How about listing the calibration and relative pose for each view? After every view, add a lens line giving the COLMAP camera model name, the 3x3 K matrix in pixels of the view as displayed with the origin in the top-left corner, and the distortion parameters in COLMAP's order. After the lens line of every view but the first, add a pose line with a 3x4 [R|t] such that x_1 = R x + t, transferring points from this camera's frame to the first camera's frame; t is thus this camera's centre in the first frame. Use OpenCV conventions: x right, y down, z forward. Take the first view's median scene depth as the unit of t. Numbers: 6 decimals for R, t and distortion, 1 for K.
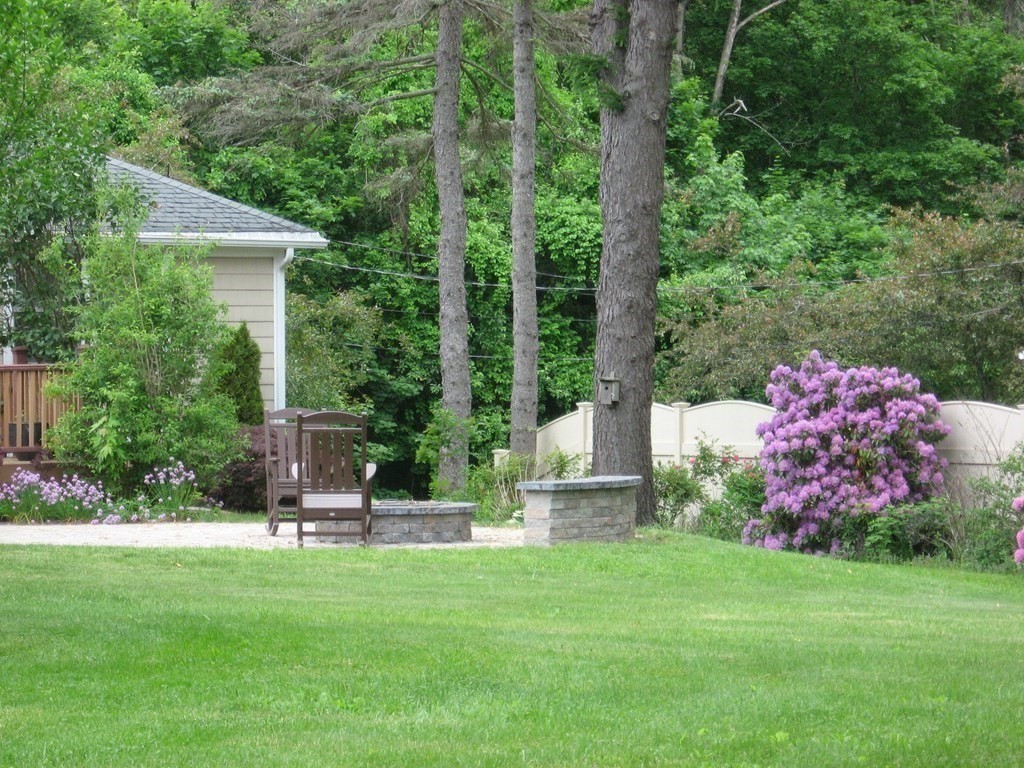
lens RADIAL K [[4109.1, 0, 512.2], [0, 4109.1, 383.5], [0, 0, 1]] dist [-0.043081, 0.000000]
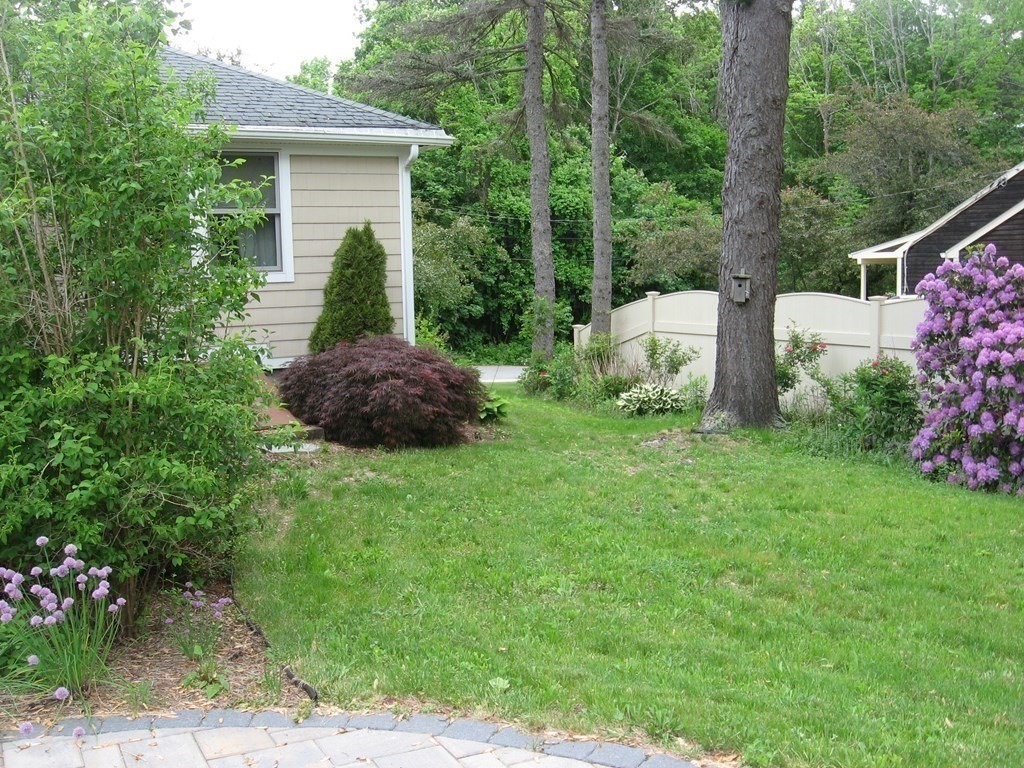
lens RADIAL K [[1069.2, 0, 518.4], [0, 1069.2, 385.2], [0, 0, 1]] dist [-0.115426, 0.000000]
pose [[0.999648, -0.018847, 0.018691, -0.035269], [0.016748, 0.994145, 0.106748, -0.003136], [-0.020593, -0.106397, 0.994110, 0.742474]]
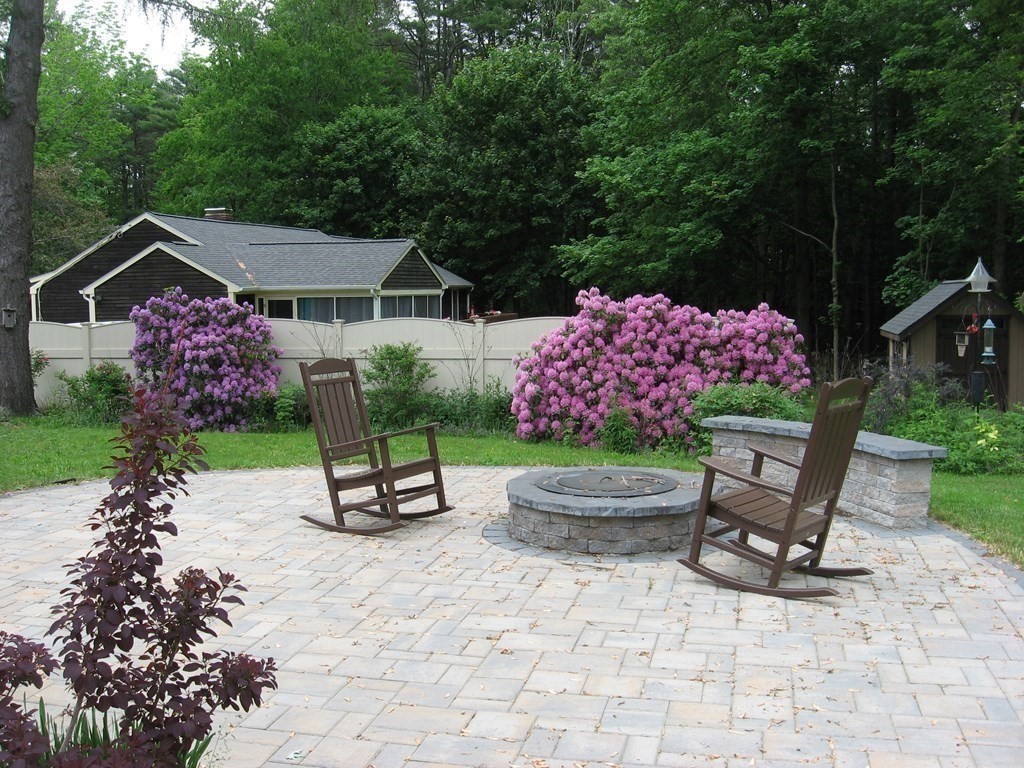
lens RADIAL K [[1069.2, 0, 518.7], [0, 1069.2, 385.0], [0, 0, 1]] dist [-0.115426, 0.000000]
pose [[0.635019, -0.073717, 0.768971, -0.139362], [0.010311, 0.996157, 0.086981, -0.004360], [-0.772428, -0.047306, 0.633339, 0.640382]]
